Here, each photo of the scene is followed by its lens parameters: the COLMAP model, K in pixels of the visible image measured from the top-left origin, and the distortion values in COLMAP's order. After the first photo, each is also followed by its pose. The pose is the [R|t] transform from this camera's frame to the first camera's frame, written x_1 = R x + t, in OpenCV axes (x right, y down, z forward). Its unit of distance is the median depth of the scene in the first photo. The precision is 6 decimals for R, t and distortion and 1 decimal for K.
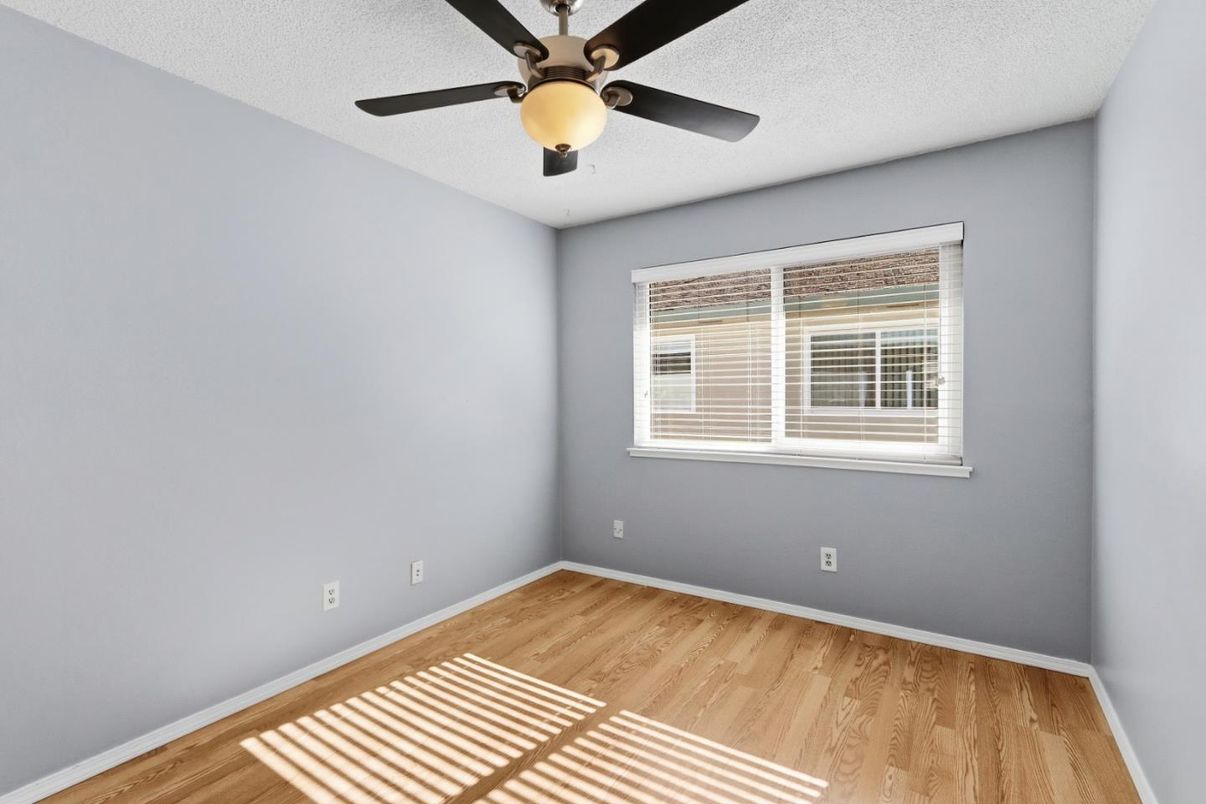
lens RADIAL K [[564.6, 0, 585.8], [0, 564.6, 399.4], [0, 0, 1]] dist [0.000718, 0.000705]
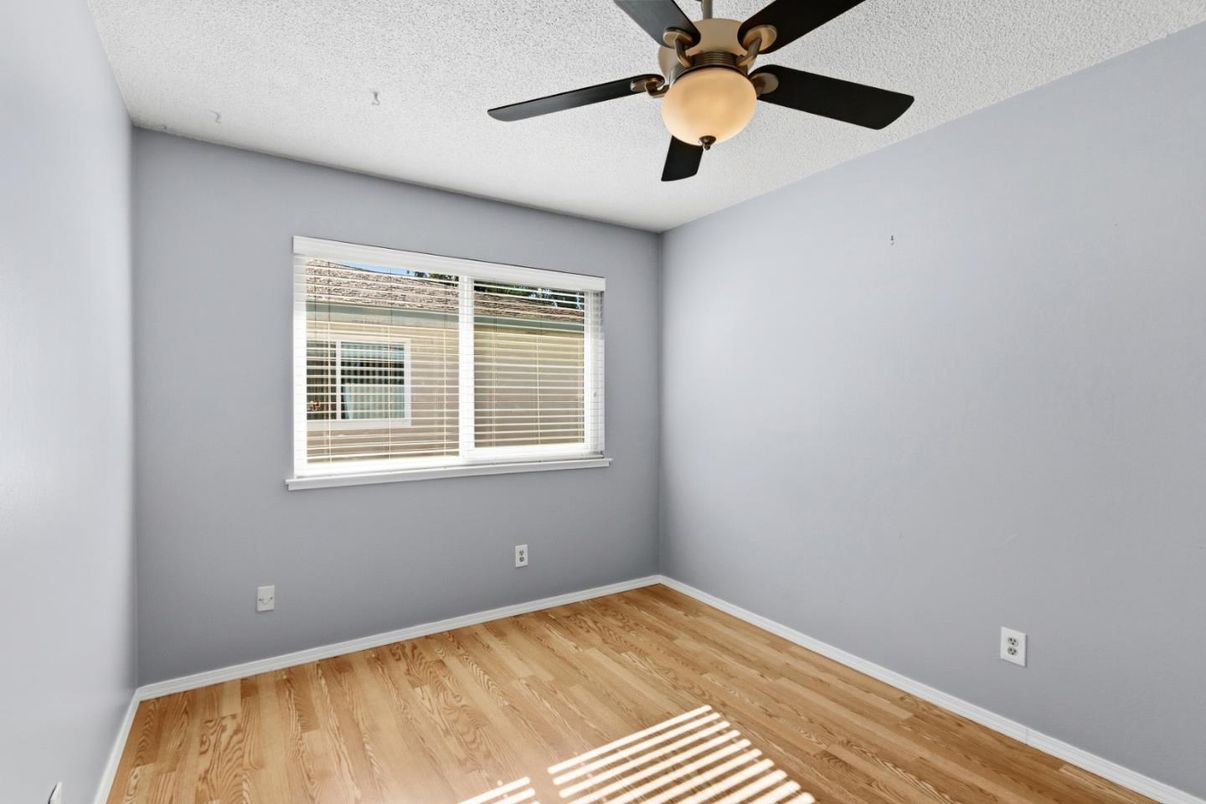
lens RADIAL K [[556.4, 0, 603.0], [0, 556.4, 402.0], [0, 0, 1]] dist [-0.002603, 0.000424]
pose [[0.399996, 0.006089, 0.916496, -0.501221], [0.009521, 0.999896, -0.010798, -0.001716], [-0.916467, 0.013045, 0.399897, 0.421228]]
